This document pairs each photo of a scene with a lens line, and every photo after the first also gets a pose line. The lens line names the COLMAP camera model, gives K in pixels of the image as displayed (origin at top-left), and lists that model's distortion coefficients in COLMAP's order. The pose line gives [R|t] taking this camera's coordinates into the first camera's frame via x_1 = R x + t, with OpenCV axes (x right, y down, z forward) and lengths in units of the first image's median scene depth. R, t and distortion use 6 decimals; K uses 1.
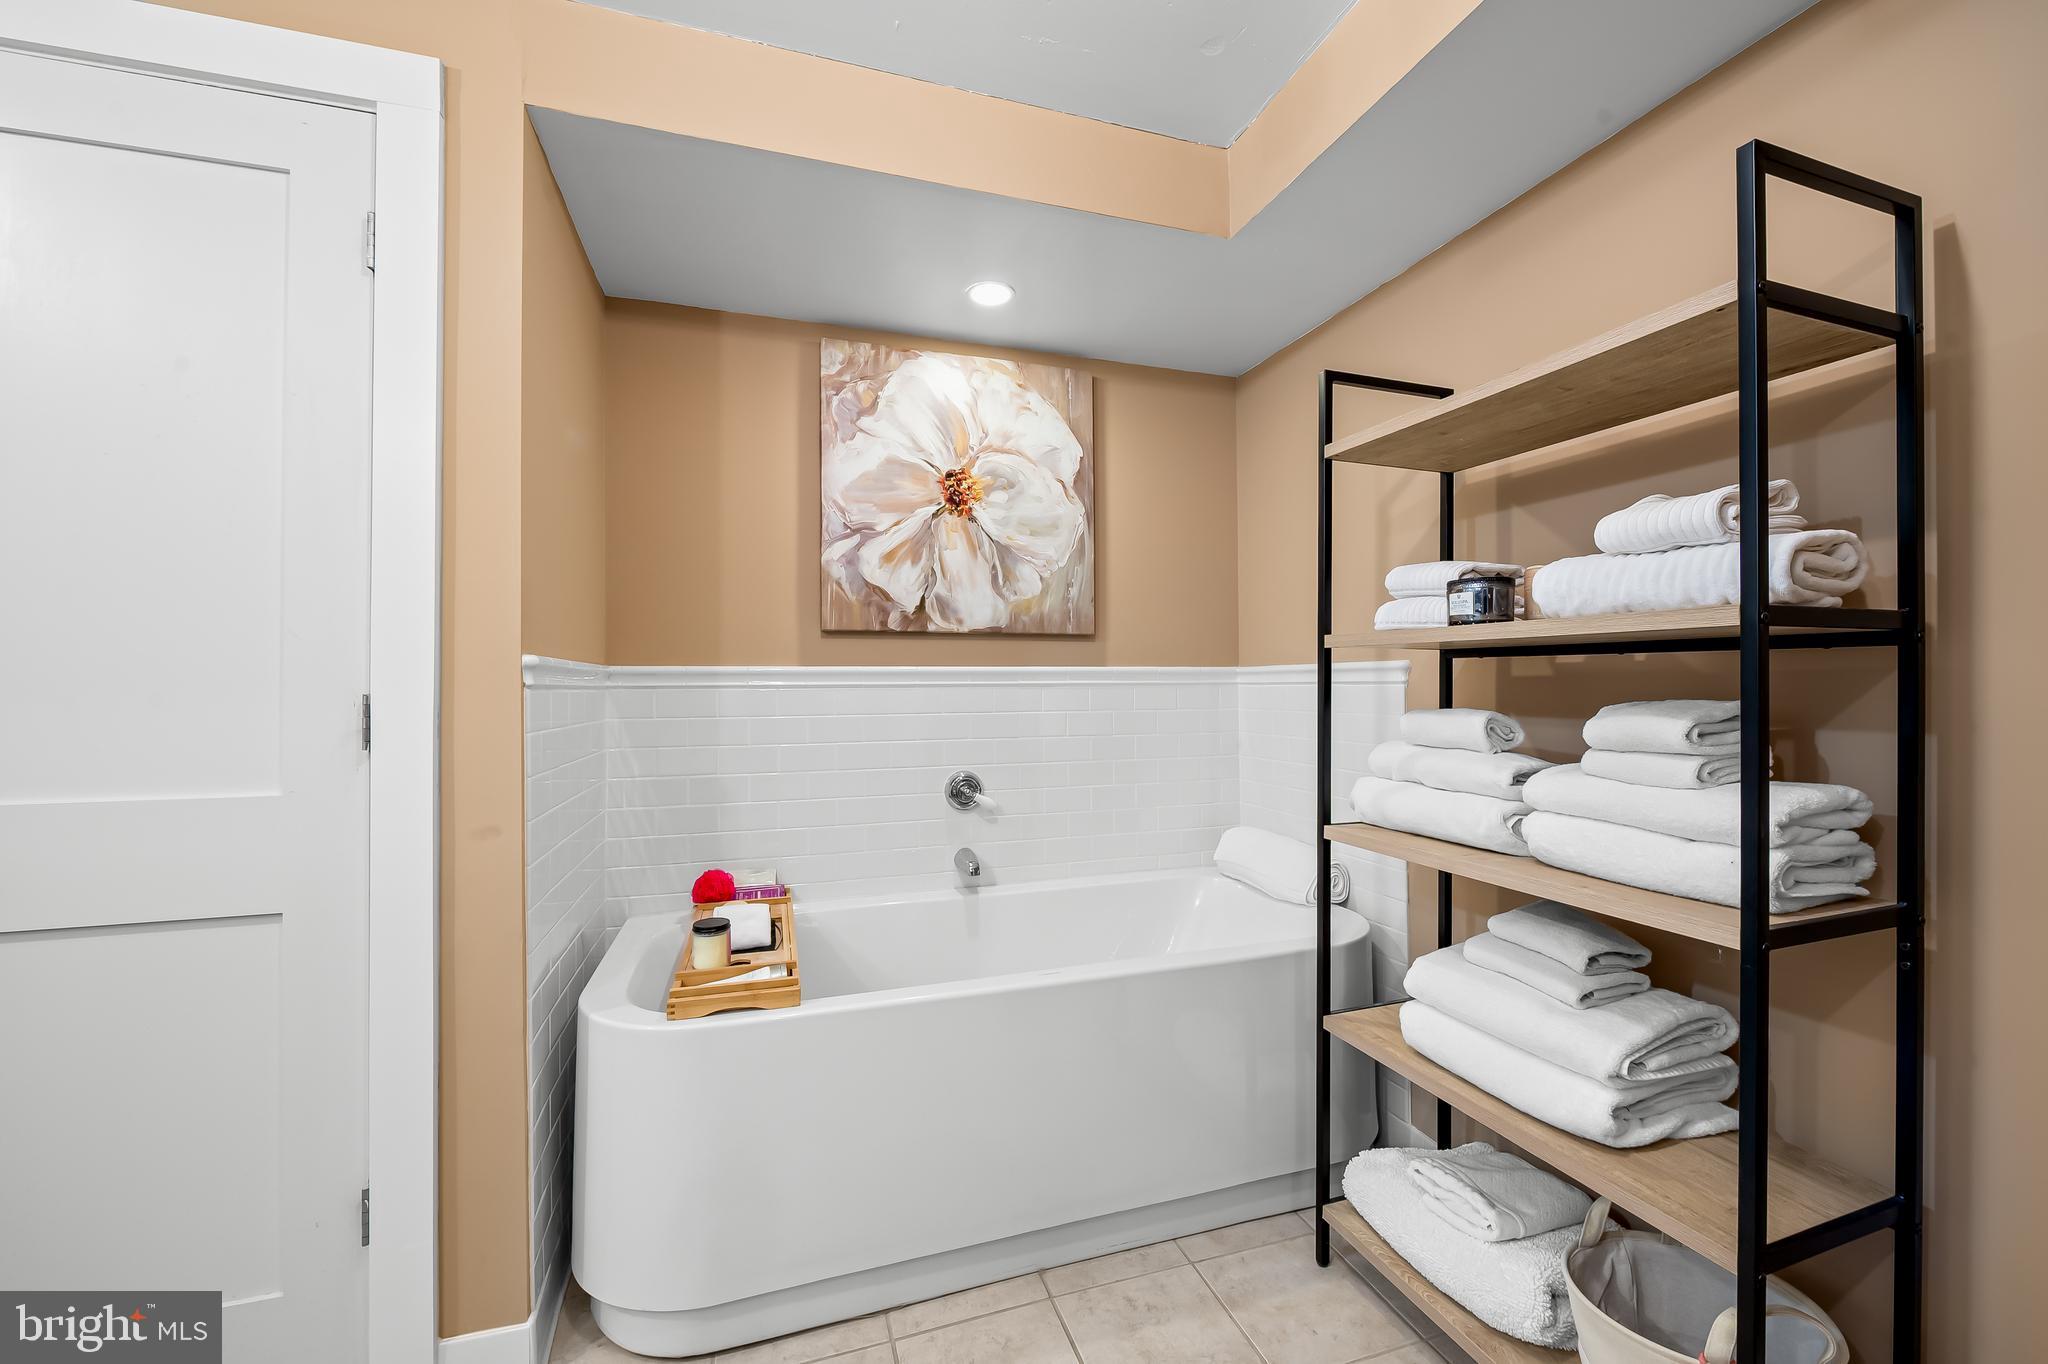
lens RADIAL K [[798.2, 0, 1024.0], [0, 798.2, 682.0], [0, 0, 1]] dist [0.000891, 0.000103]
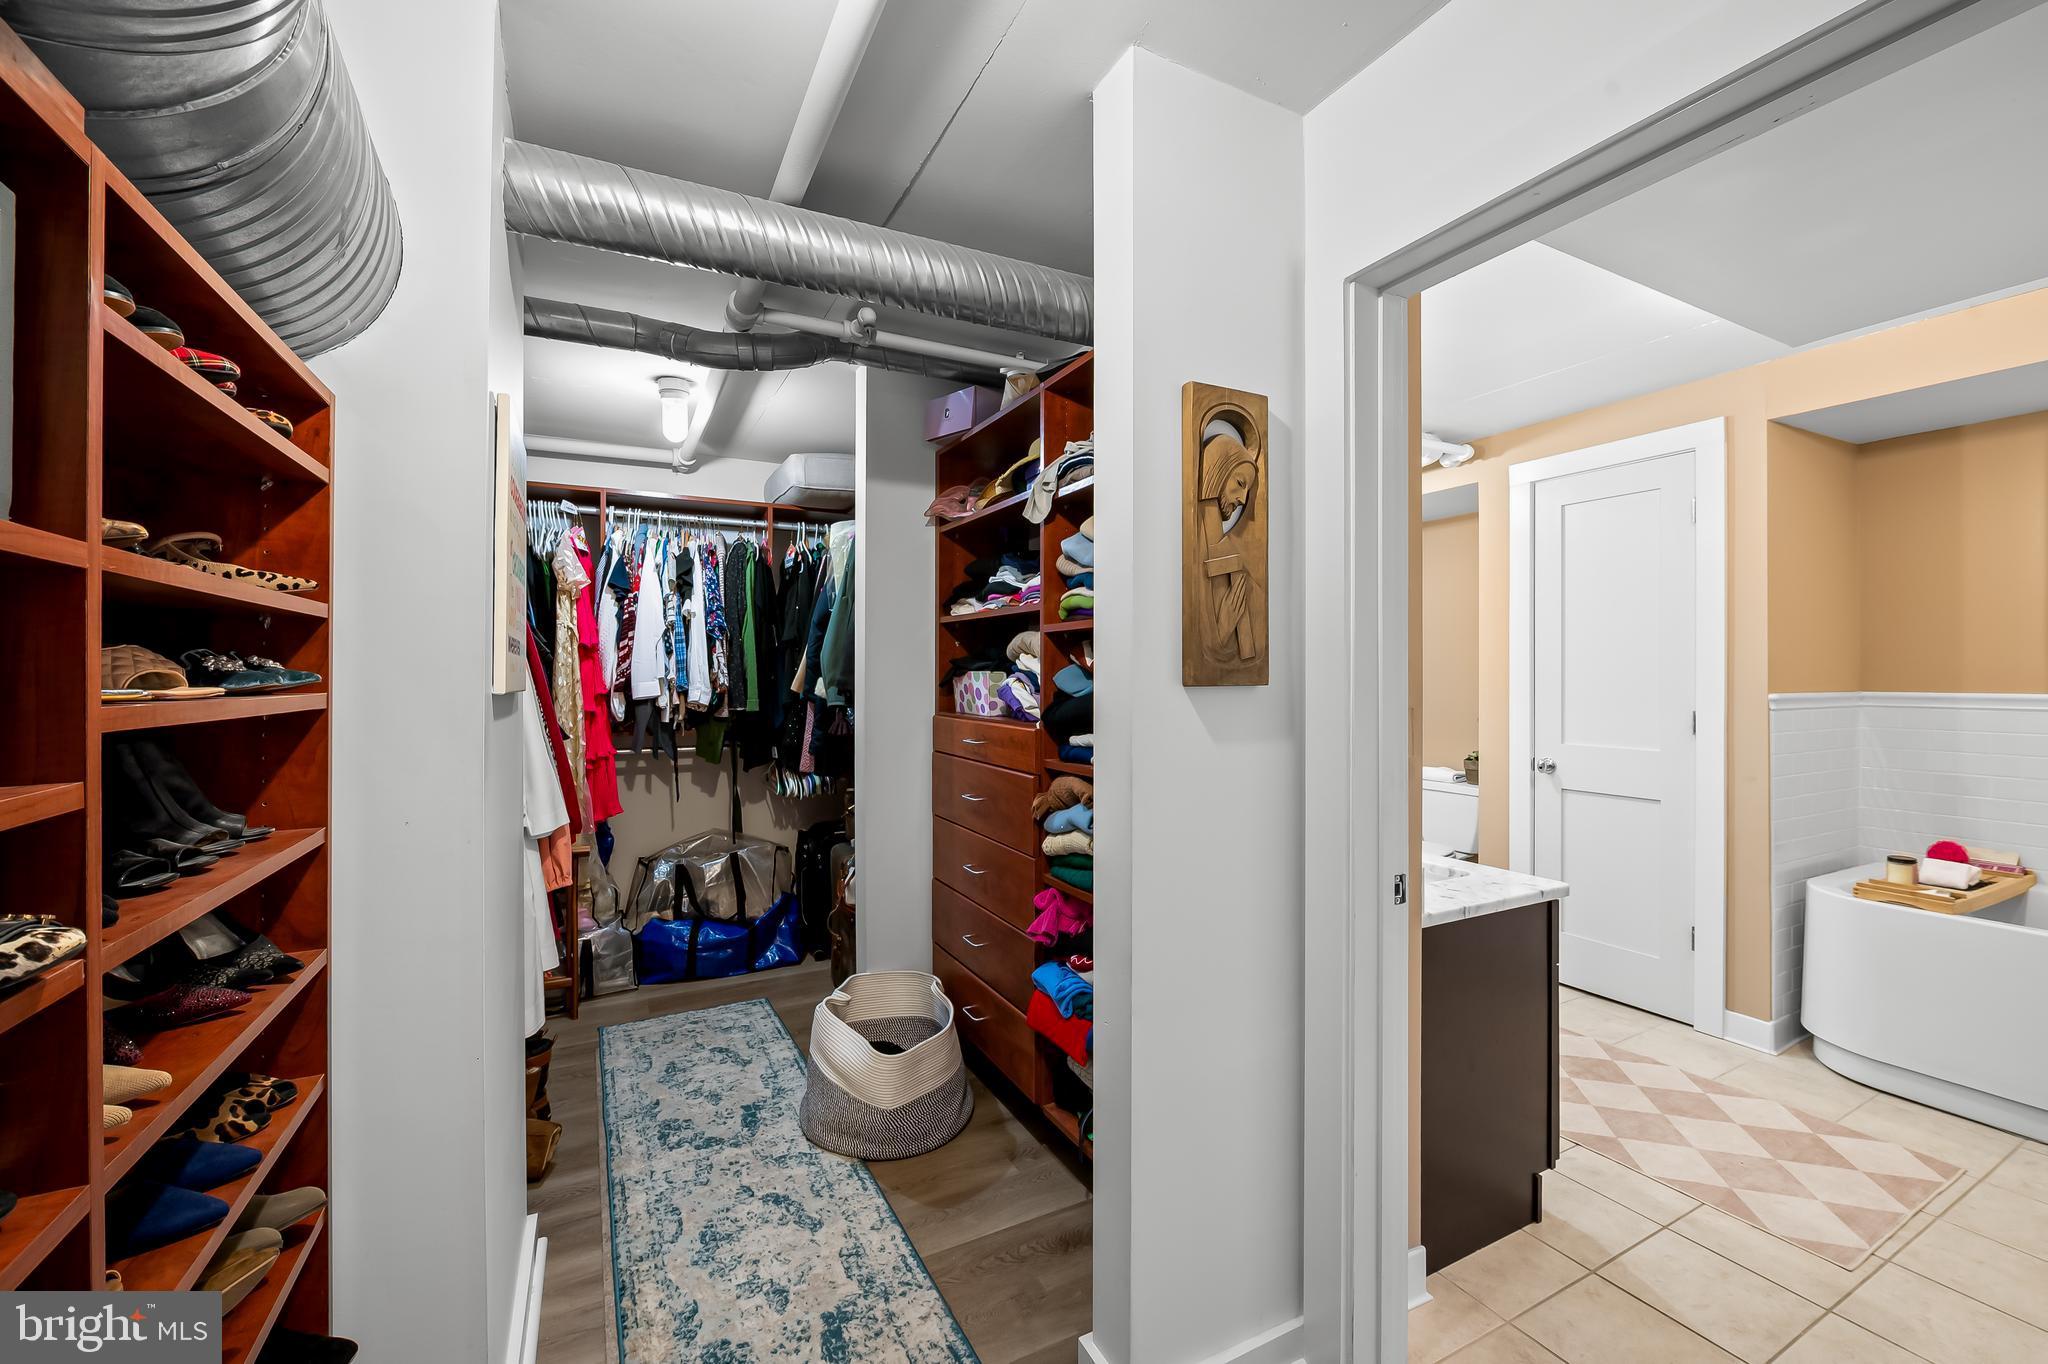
lens RADIAL K [[819.2, 0, 1024.0], [0, 819.2, 682.0], [0, 0, 1]] dist [0.000500, 0.000049]
pose [[0.162656, 0.004932, -0.986671, 1.068538], [0.011884, 0.999905, 0.006957, -0.098832], [0.986611, -0.012857, 0.162582, -1.144754]]
